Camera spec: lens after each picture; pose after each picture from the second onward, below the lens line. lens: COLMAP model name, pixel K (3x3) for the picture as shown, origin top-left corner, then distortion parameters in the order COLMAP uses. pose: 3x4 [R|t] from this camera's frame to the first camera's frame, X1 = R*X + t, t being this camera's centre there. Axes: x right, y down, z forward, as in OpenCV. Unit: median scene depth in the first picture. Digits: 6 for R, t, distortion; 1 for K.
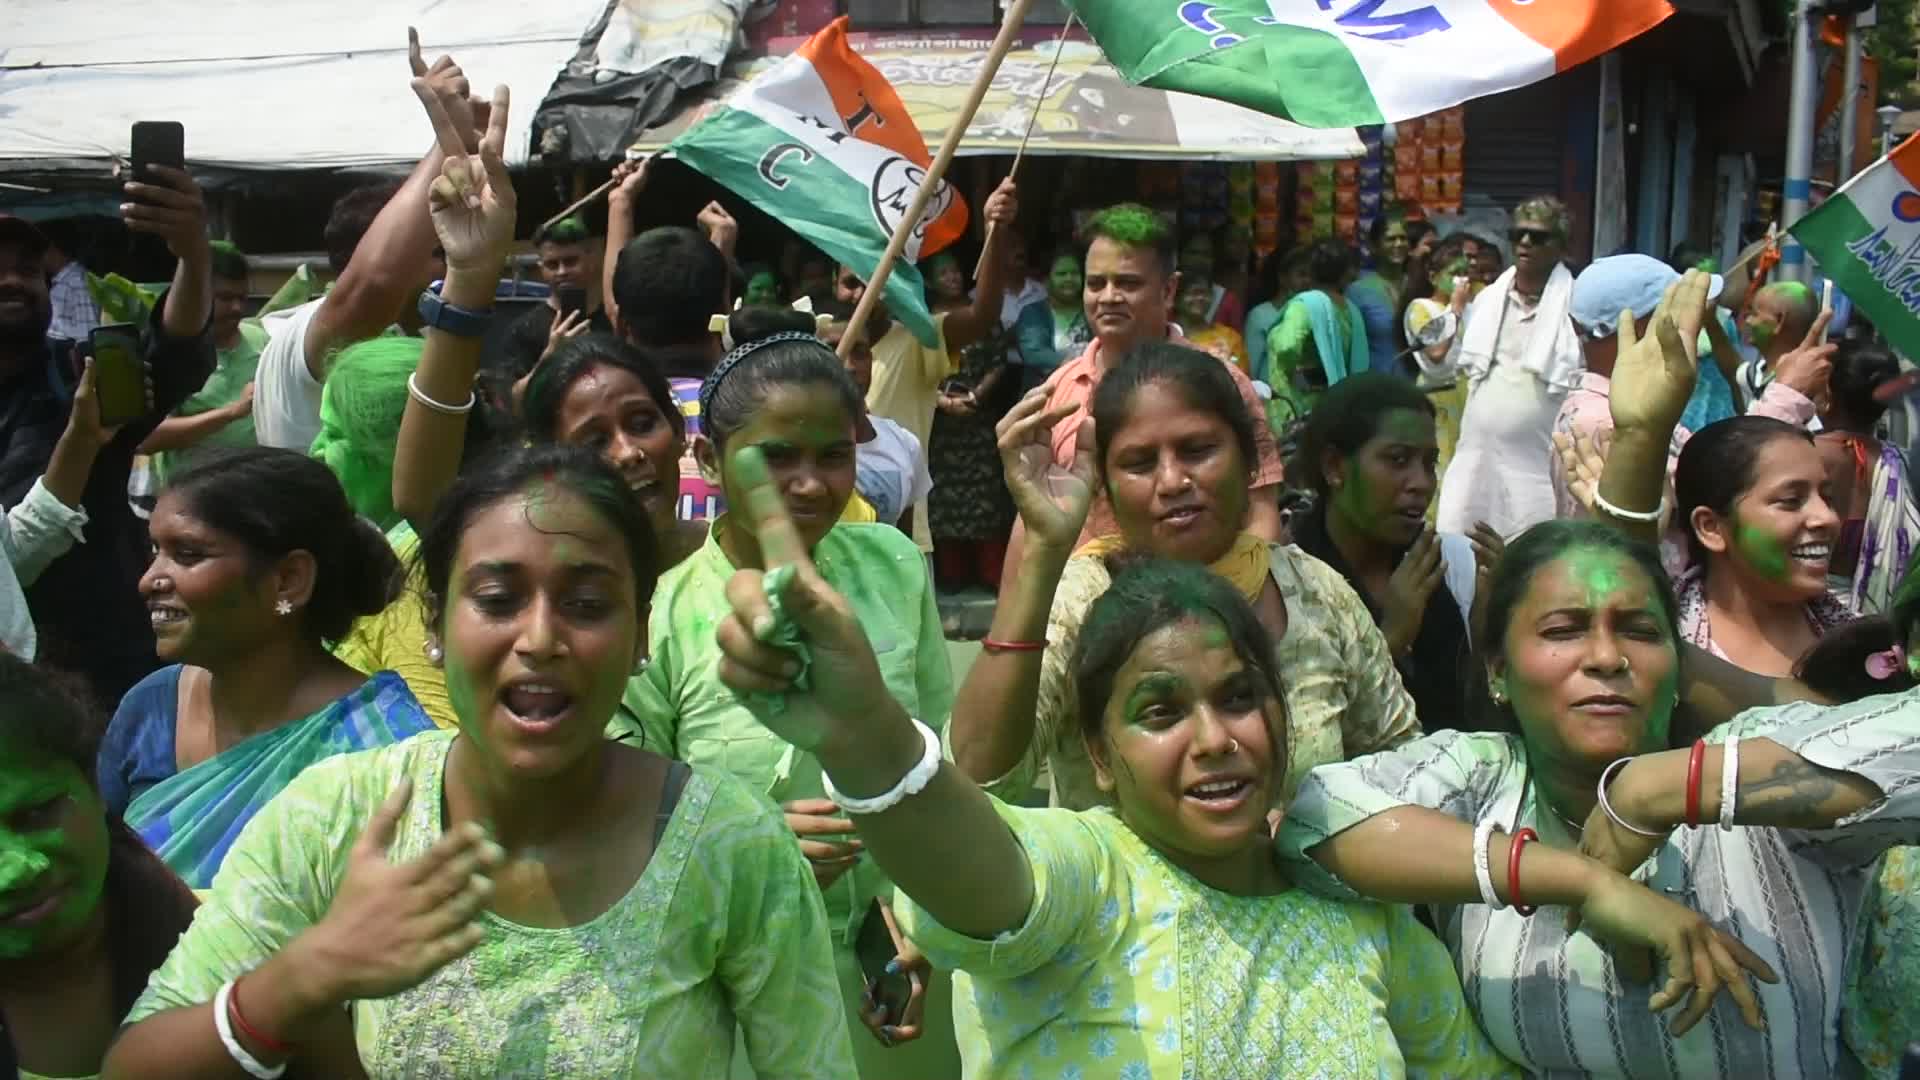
lens RADIAL K [[1588.5, 0, 960.0], [0, 1588.5, 540.0], [0, 0, 1]] dist [-0.067976, 0.006861]
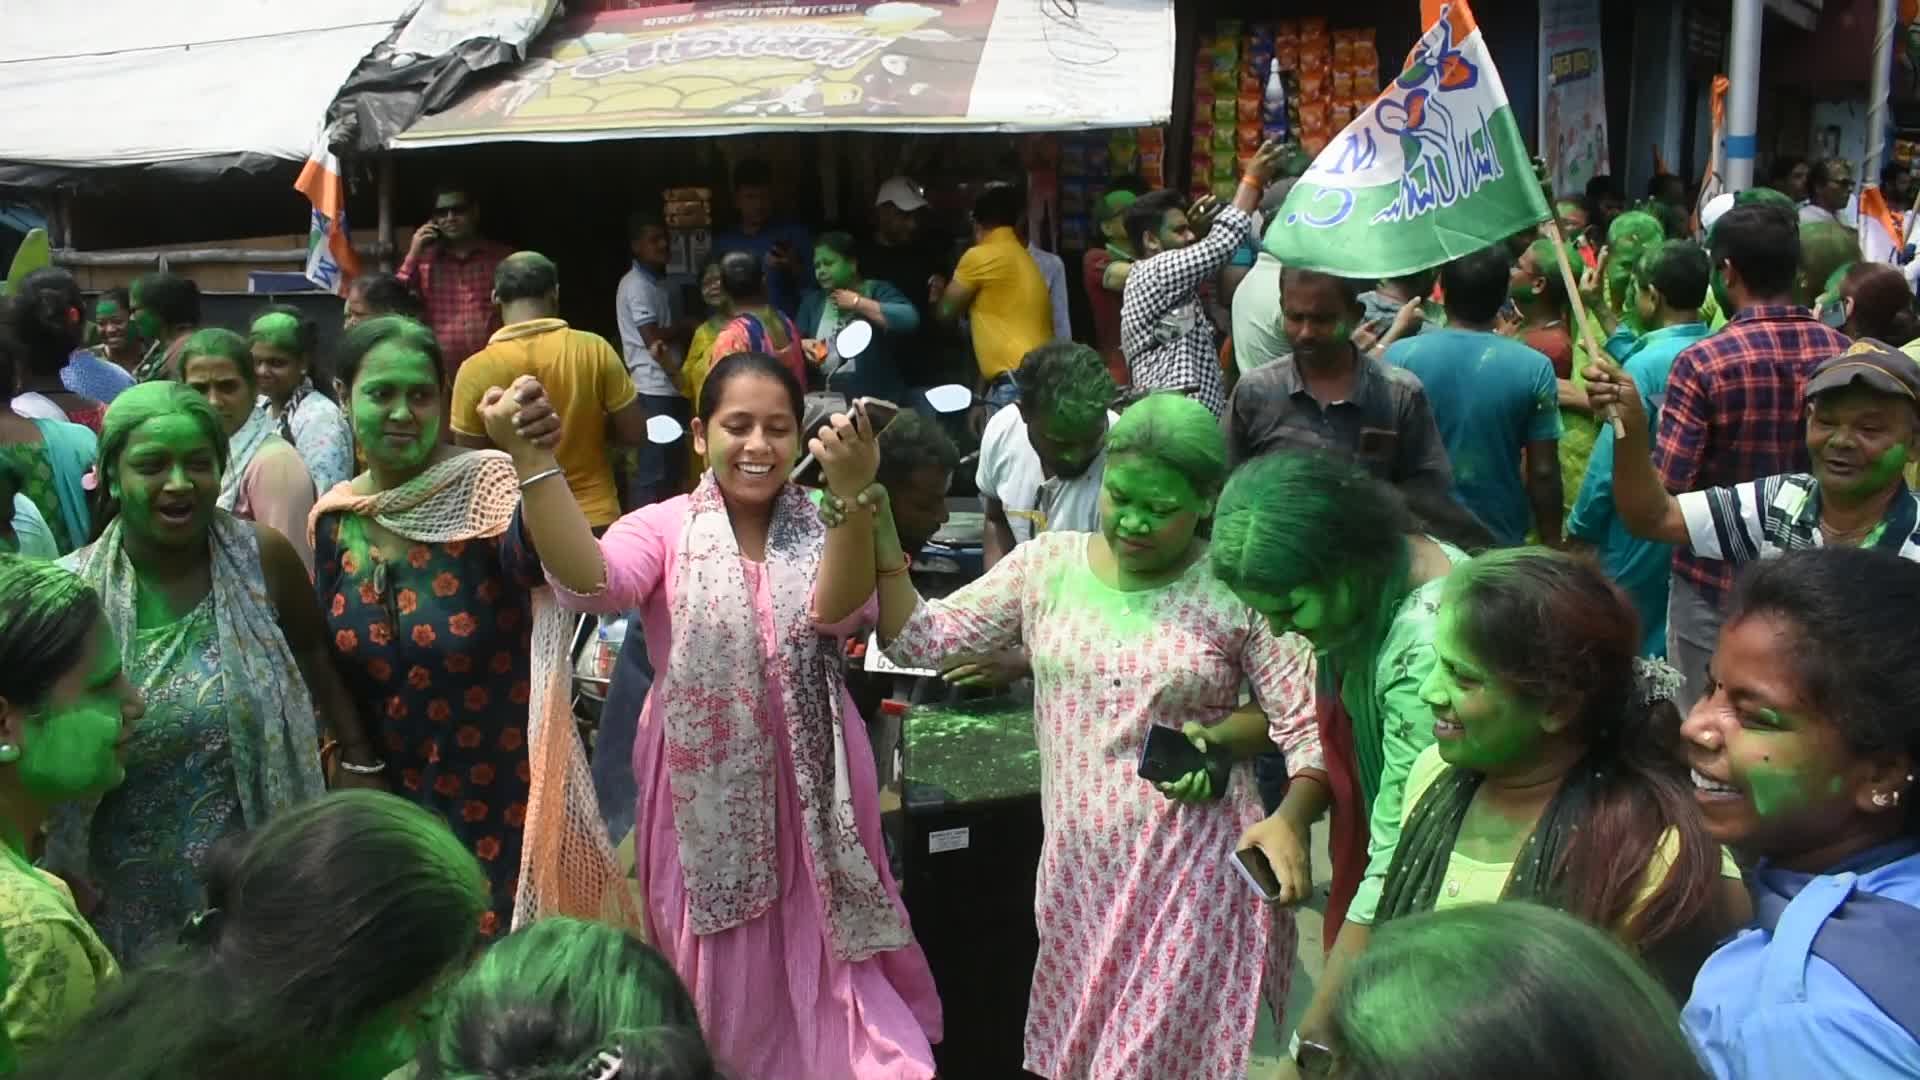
lens RADIAL K [[1588.5, 0, 960.0], [0, 1588.5, 540.0], [0, 0, 1]] dist [-0.067976, 0.006861]
pose [[0.990276, 0.010600, -0.138712, 0.244549], [-0.006882, 0.999605, 0.027253, -0.030260], [0.138946, -0.026034, 0.989958, 0.092543]]
